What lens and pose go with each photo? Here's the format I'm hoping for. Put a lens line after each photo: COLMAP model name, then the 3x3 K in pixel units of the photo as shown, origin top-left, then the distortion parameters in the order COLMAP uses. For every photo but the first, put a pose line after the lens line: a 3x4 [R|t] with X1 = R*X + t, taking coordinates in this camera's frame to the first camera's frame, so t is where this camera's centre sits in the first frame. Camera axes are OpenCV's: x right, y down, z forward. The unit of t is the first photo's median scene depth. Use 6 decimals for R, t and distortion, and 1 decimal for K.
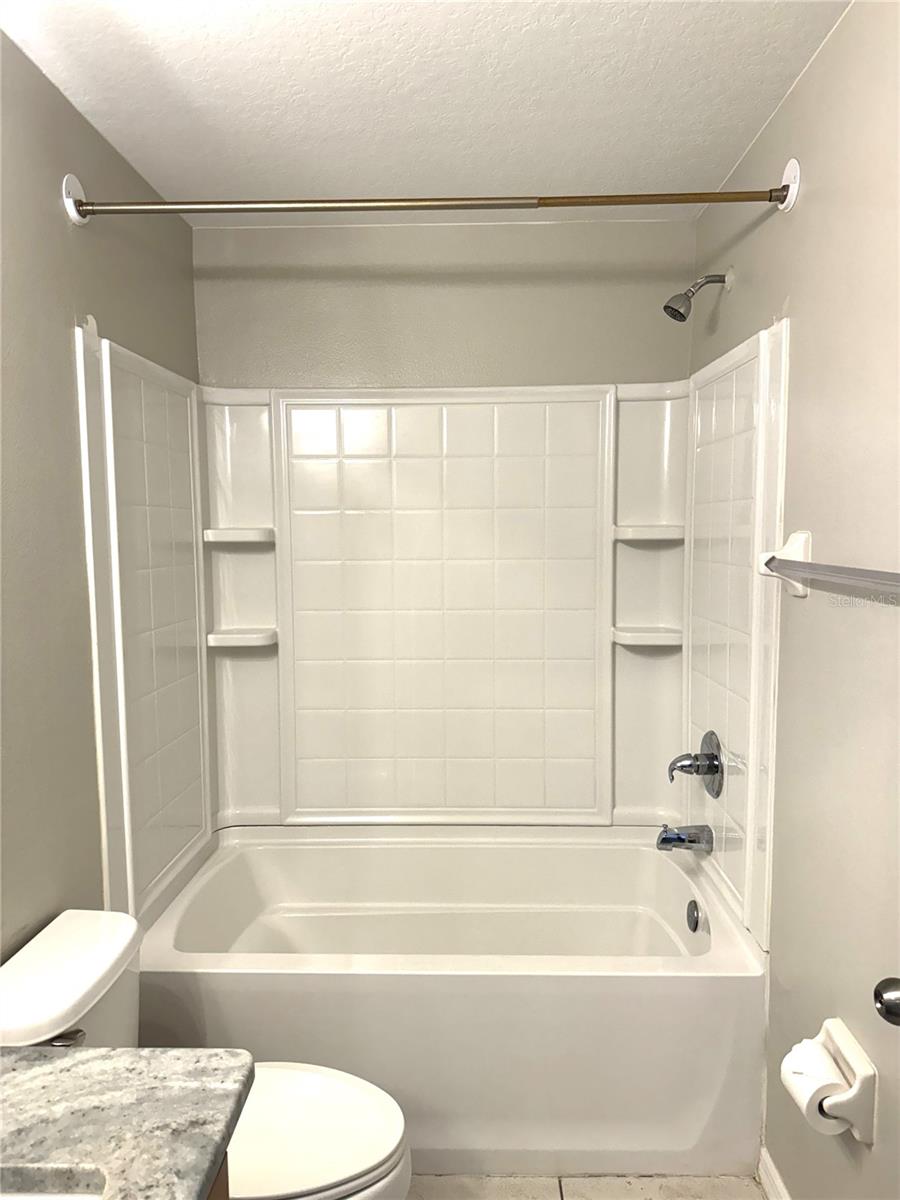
lens RADIAL K [[855.1, 0, 449.2], [0, 855.1, 633.4], [0, 0, 1]] dist [0.054324, -0.003015]
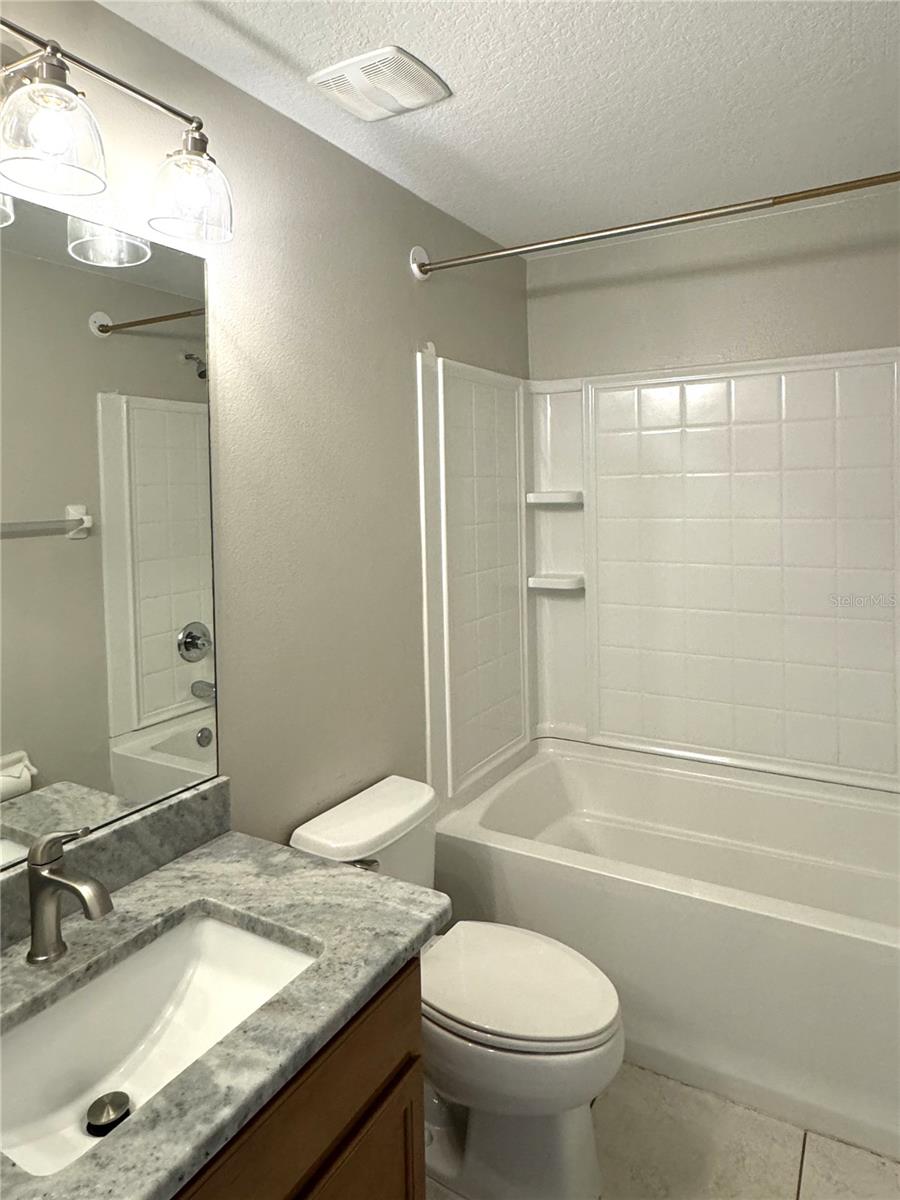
lens RADIAL K [[748.5, 0, 451.4], [0, 748.5, 534.7], [0, 0, 1]] dist [-0.004216, 0.033783]
pose [[0.885815, 0.012434, -0.463872, 0.160660], [-0.041470, 0.997762, -0.052447, 0.001165], [0.462181, 0.065695, 0.884349, -0.012343]]
